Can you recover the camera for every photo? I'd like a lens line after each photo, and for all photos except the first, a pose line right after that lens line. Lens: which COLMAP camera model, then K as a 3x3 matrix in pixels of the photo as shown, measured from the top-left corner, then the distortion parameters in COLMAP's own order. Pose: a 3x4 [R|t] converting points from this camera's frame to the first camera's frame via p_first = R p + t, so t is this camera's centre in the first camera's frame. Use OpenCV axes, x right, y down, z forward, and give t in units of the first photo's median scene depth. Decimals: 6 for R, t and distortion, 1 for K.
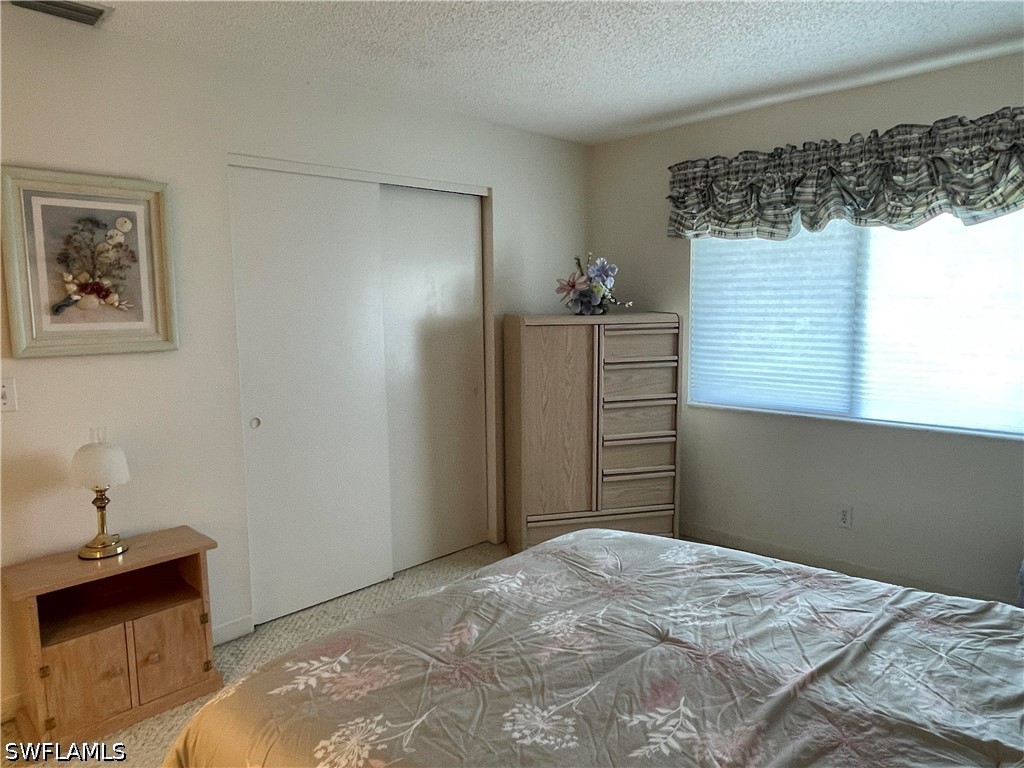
lens RADIAL K [[683.6, 0, 508.6], [0, 683.6, 383.4], [0, 0, 1]] dist [-0.001425, -0.000984]
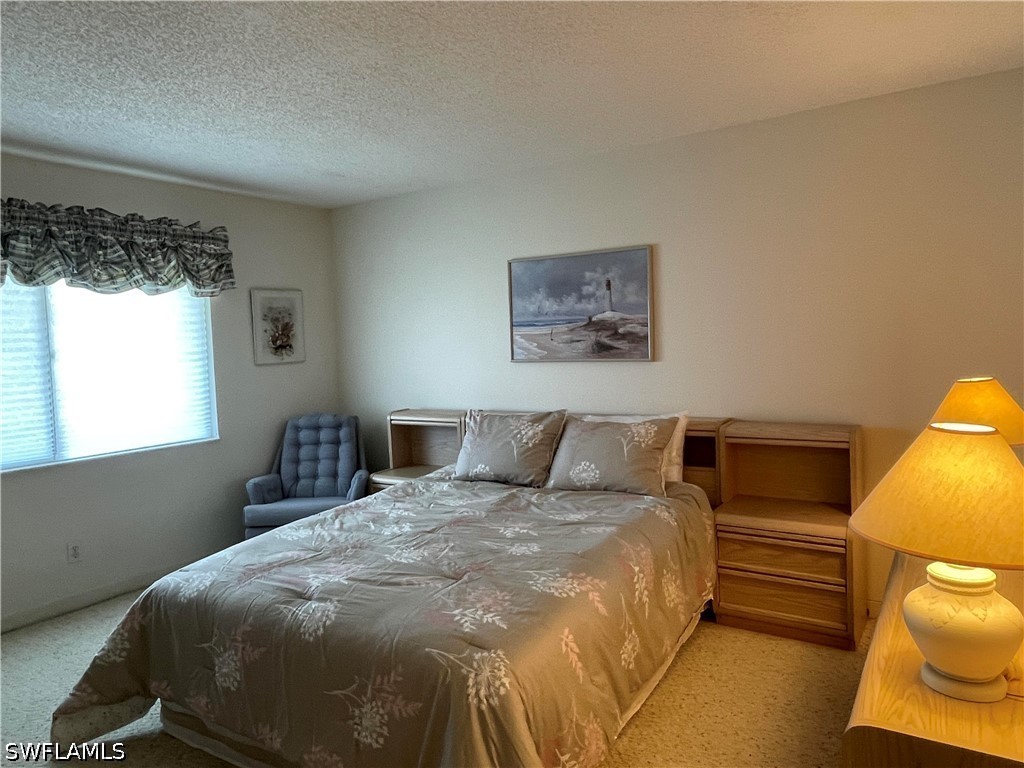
lens RADIAL K [[683.6, 0, 509.6], [0, 683.6, 384.3], [0, 0, 1]] dist [-0.001425, -0.000984]
pose [[-0.196912, -0.044573, 0.979407, -0.819870], [0.152194, 0.985467, 0.075448, -0.050409], [-0.968536, 0.163916, -0.187266, 0.595234]]
